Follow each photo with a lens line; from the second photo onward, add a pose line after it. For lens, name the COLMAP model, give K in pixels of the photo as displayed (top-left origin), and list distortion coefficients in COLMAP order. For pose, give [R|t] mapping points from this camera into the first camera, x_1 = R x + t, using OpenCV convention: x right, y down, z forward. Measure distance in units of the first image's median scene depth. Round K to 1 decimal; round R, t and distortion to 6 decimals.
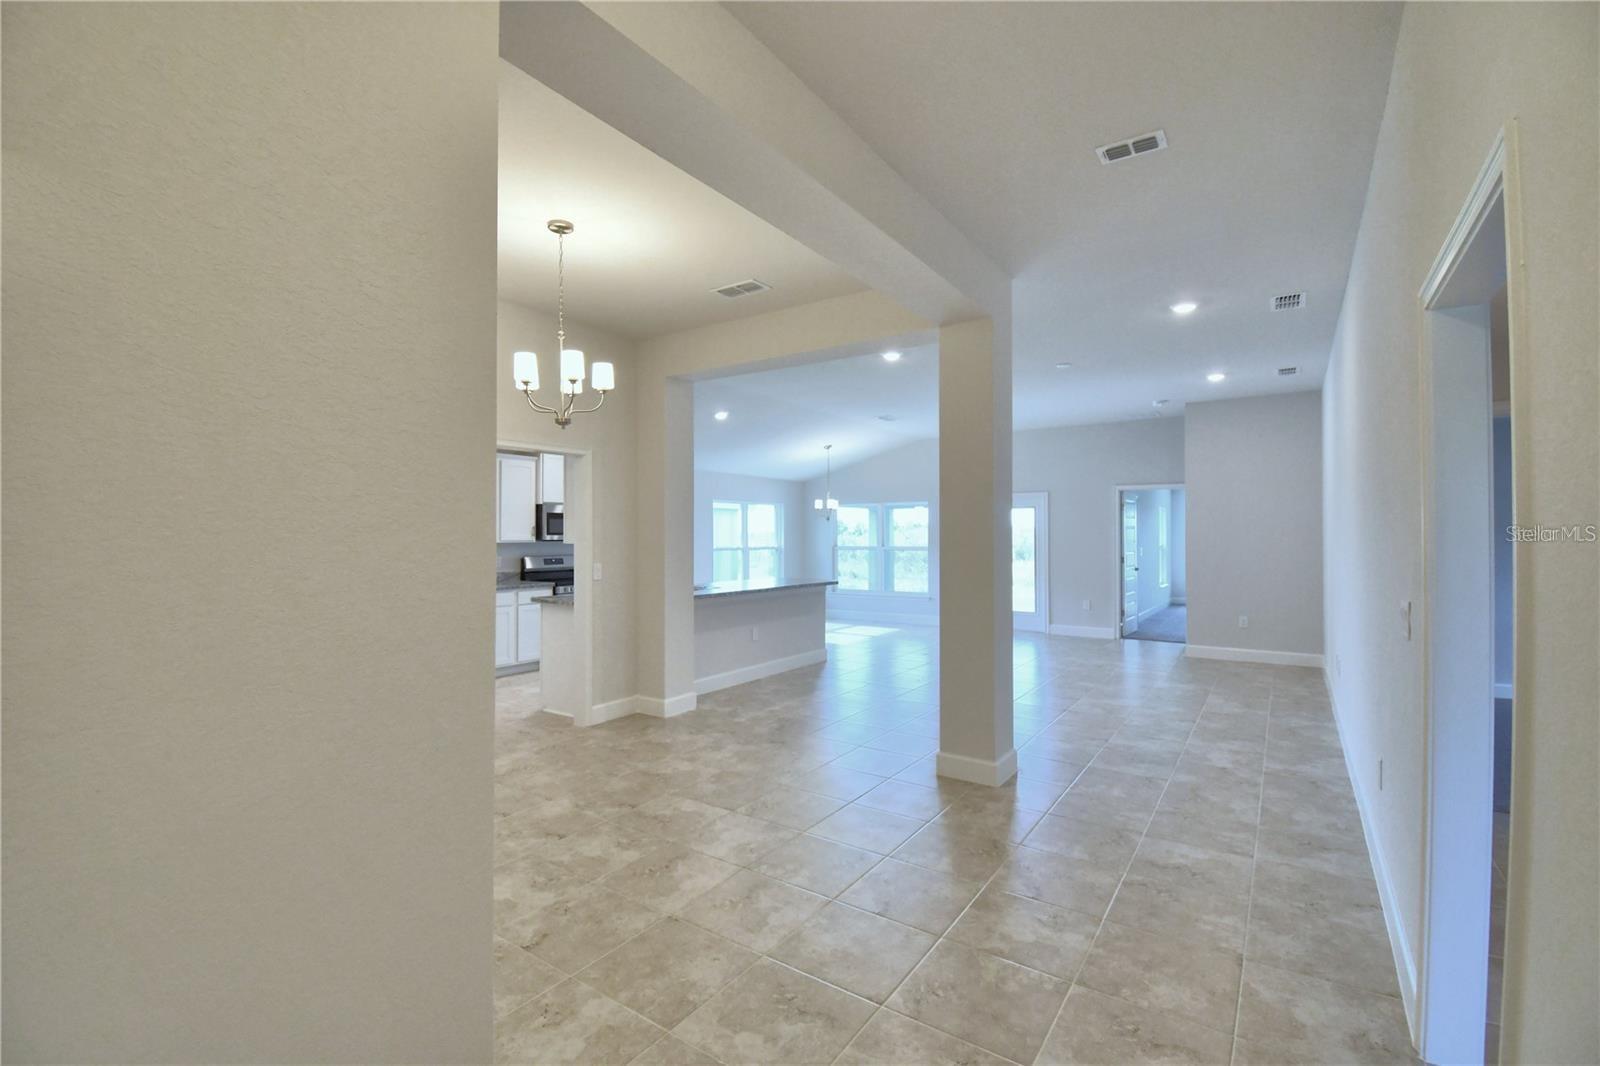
lens RADIAL K [[700.9, 0, 789.0], [0, 700.9, 530.7], [0, 0, 1]] dist [0.008837, -0.019027]
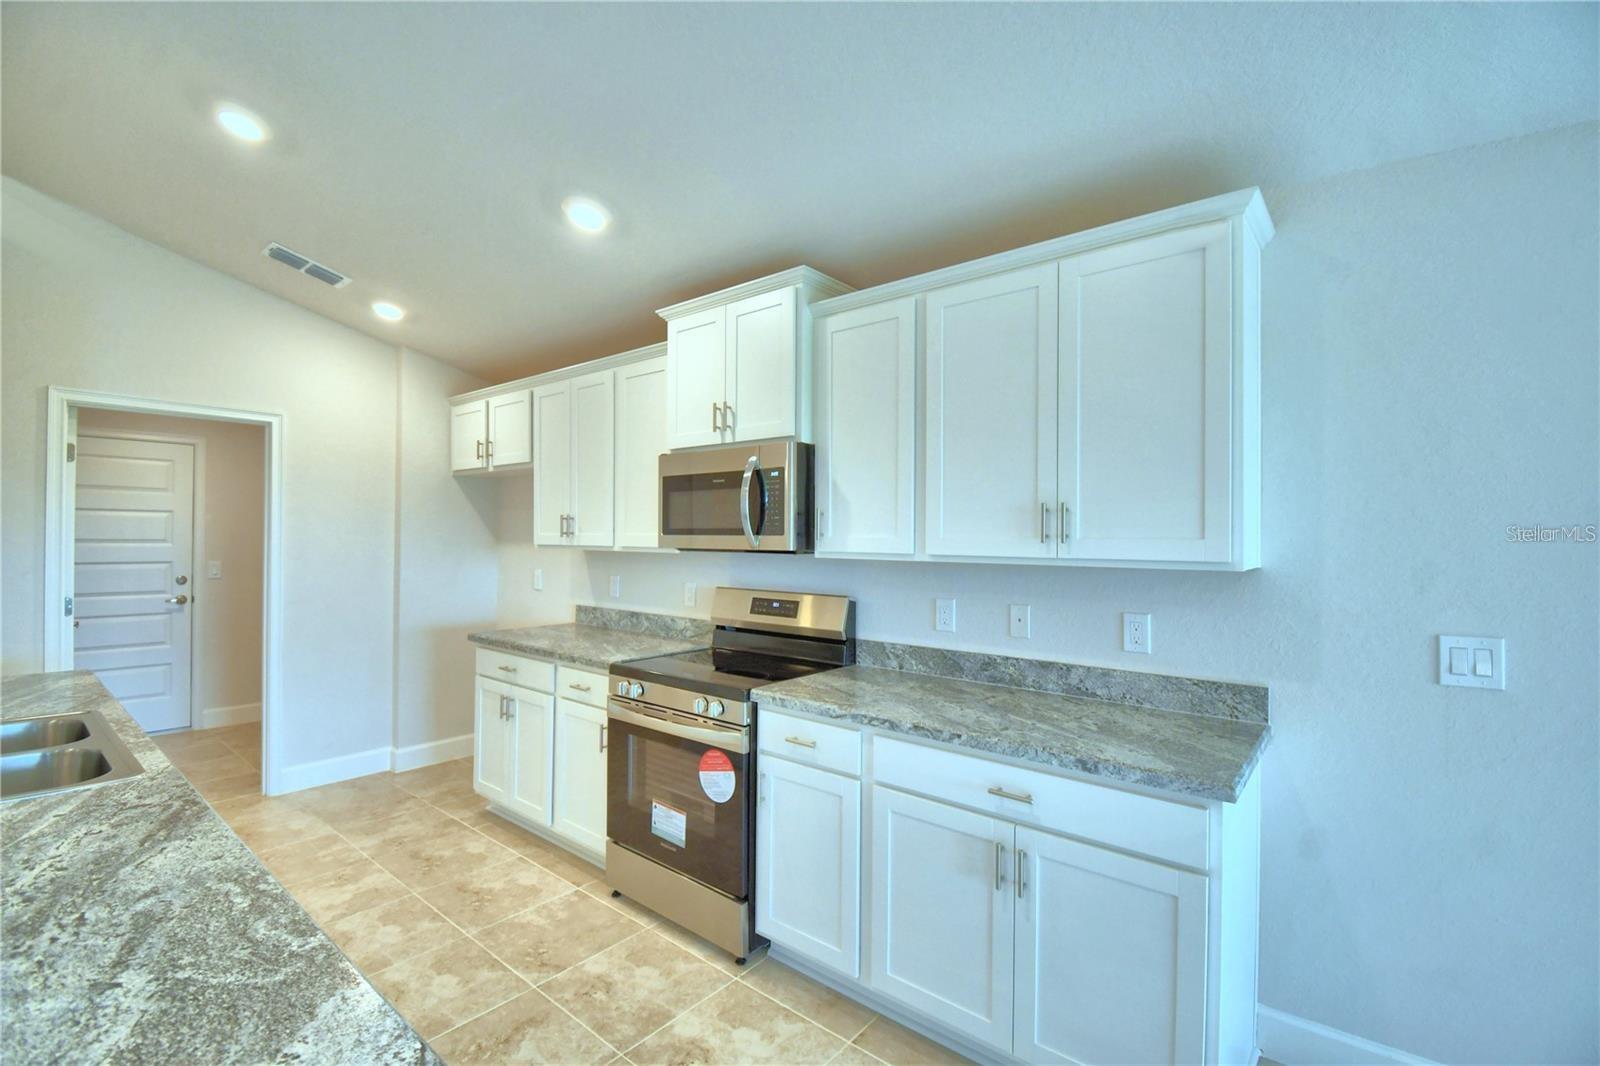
lens RADIAL K [[700.9, 0, 806.7], [0, 700.9, 530.9], [0, 0, 1]] dist [0.008837, -0.019027]
pose [[-0.064809, -0.008220, -0.997864, 0.054448], [-0.002311, 0.999965, -0.008088, 0.011691], [0.997895, 0.001782, -0.064825, 1.842412]]
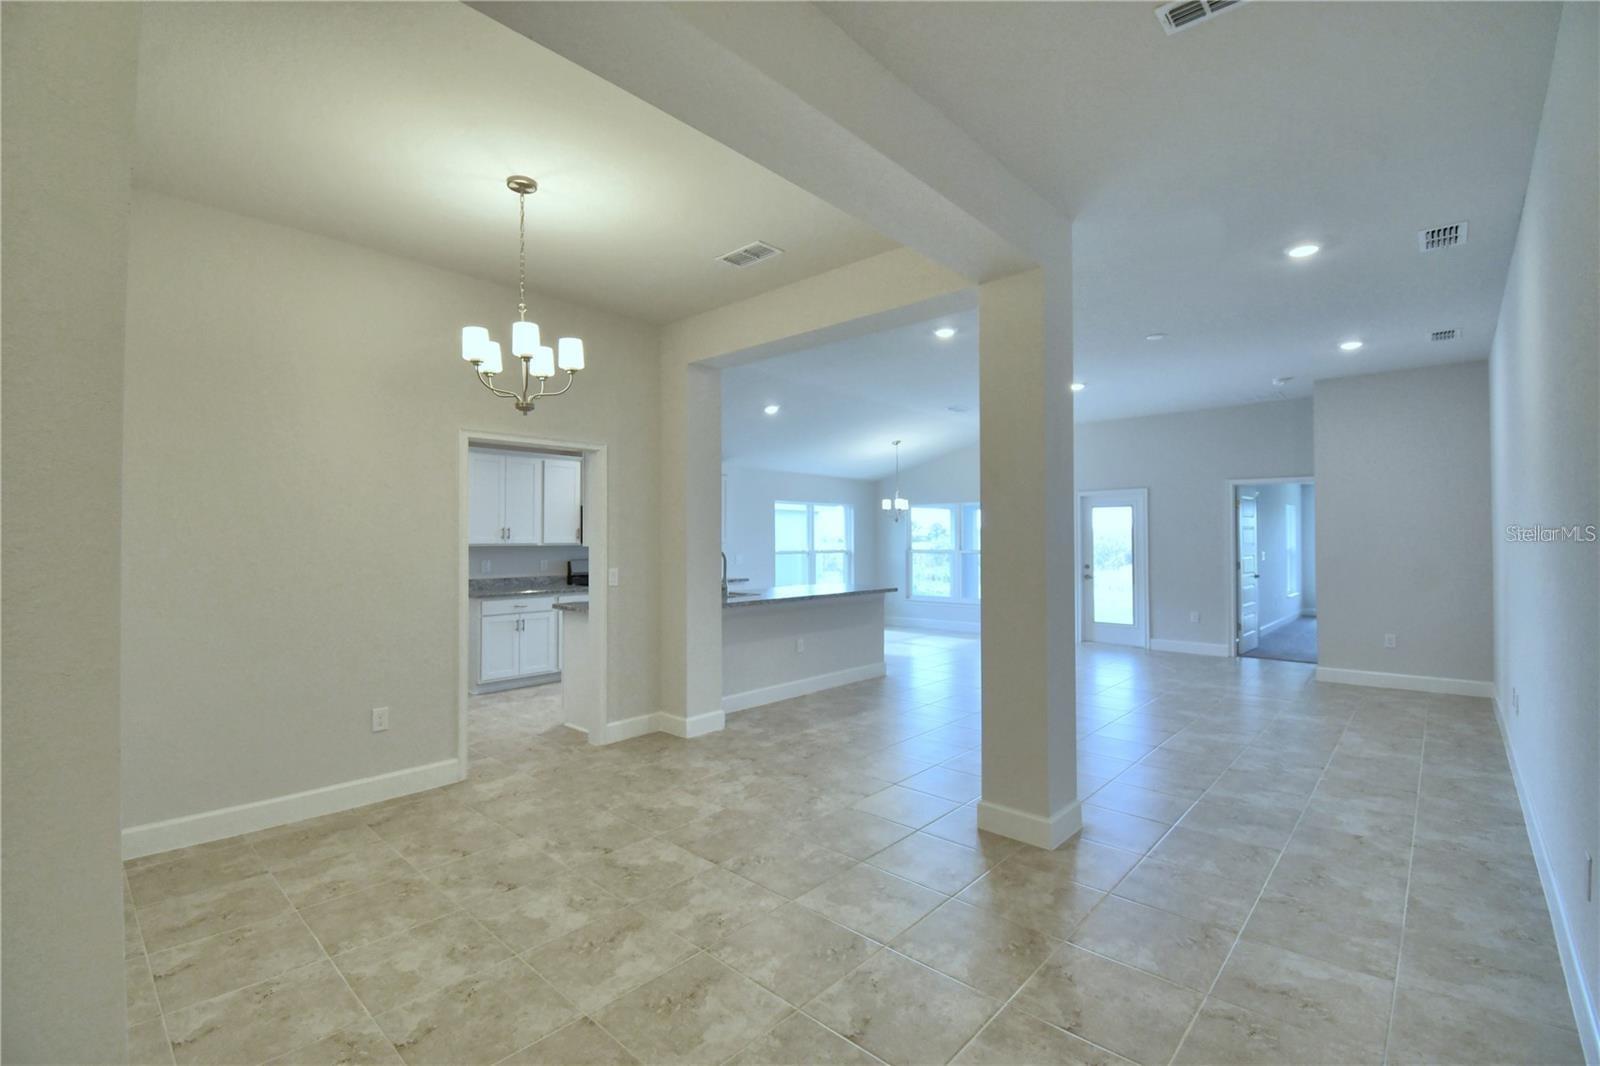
lens RADIAL K [[700.9, 0, 792.0], [0, 700.9, 529.6], [0, 0, 1]] dist [0.008837, -0.019027]
pose [[0.990854, -0.002819, -0.134906, 0.096067], [0.002044, 0.999981, -0.005884, 0.002313], [0.134920, 0.005554, 0.990841, 0.138251]]
